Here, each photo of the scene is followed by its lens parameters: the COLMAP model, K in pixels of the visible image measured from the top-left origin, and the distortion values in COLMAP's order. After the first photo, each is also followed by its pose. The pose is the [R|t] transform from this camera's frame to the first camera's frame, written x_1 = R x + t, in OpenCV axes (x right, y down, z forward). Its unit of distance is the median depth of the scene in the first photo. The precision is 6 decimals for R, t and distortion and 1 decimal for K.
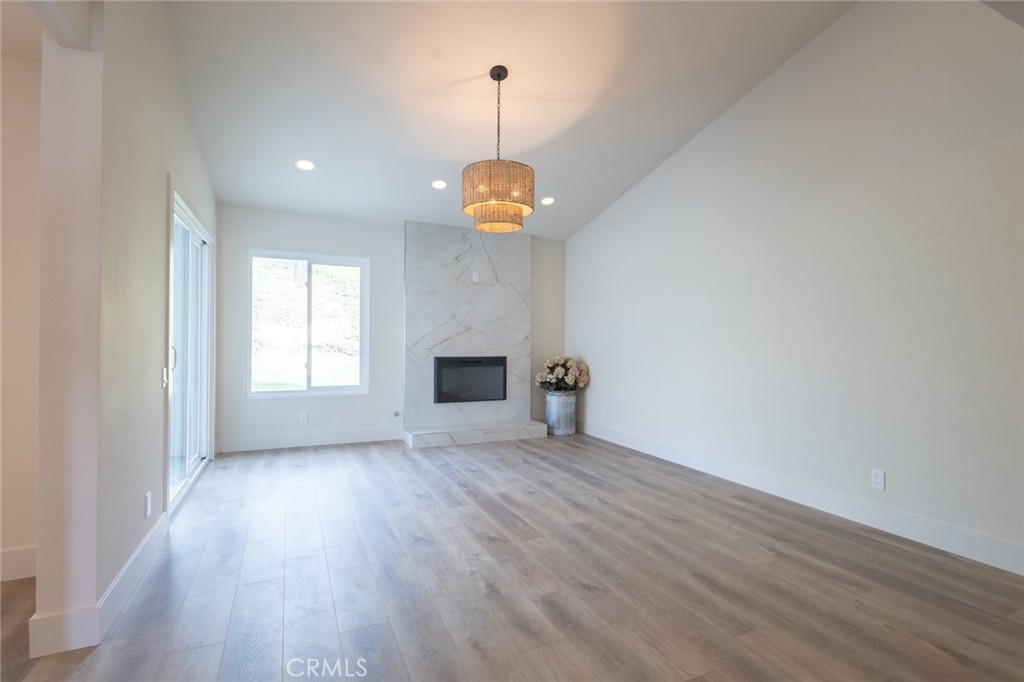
lens RADIAL K [[483.7, 0, 516.4], [0, 483.7, 342.0], [0, 0, 1]] dist [-0.000882, -0.002022]
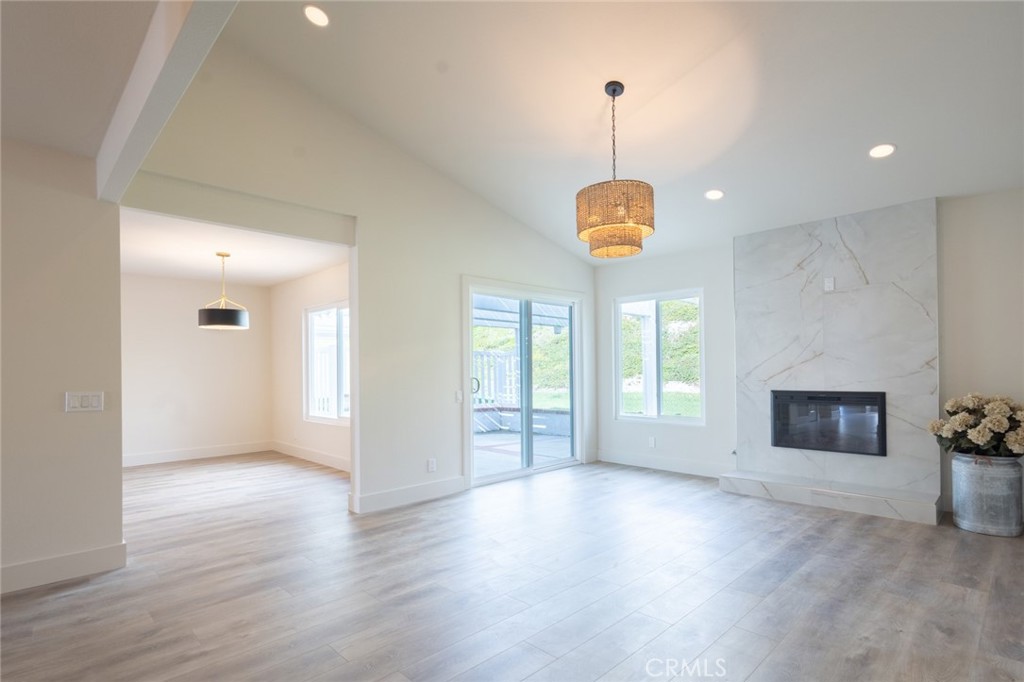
lens RADIAL K [[483.7, 0, 484.2], [0, 483.7, 373.1], [0, 0, 1]] dist [-0.000882, -0.002022]
pose [[0.334254, -0.009732, -0.942433, 0.441403], [0.010806, 0.999921, -0.006493, 0.001531], [0.942421, -0.008013, 0.334333, 0.254878]]
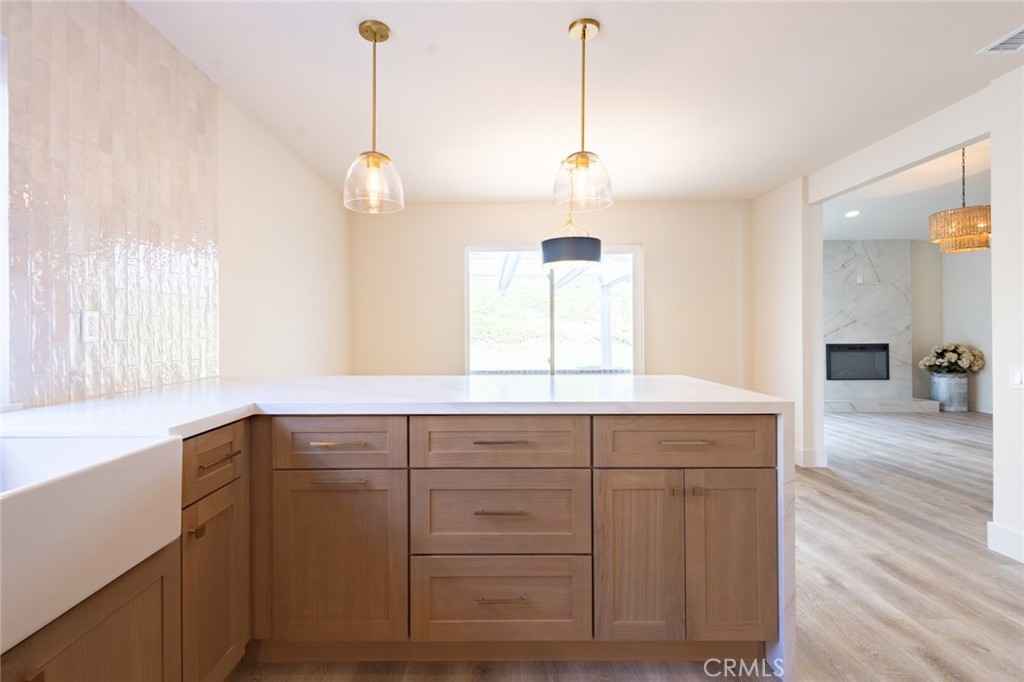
lens RADIAL K [[483.7, 0, 495.7], [0, 483.7, 329.4], [0, 0, 1]] dist [-0.000882, -0.002022]
pose [[0.901429, -0.013555, -0.432716, -0.394485], [0.008853, 0.999878, -0.012879, 0.001557], [0.432837, 0.007779, 0.901438, -0.519391]]
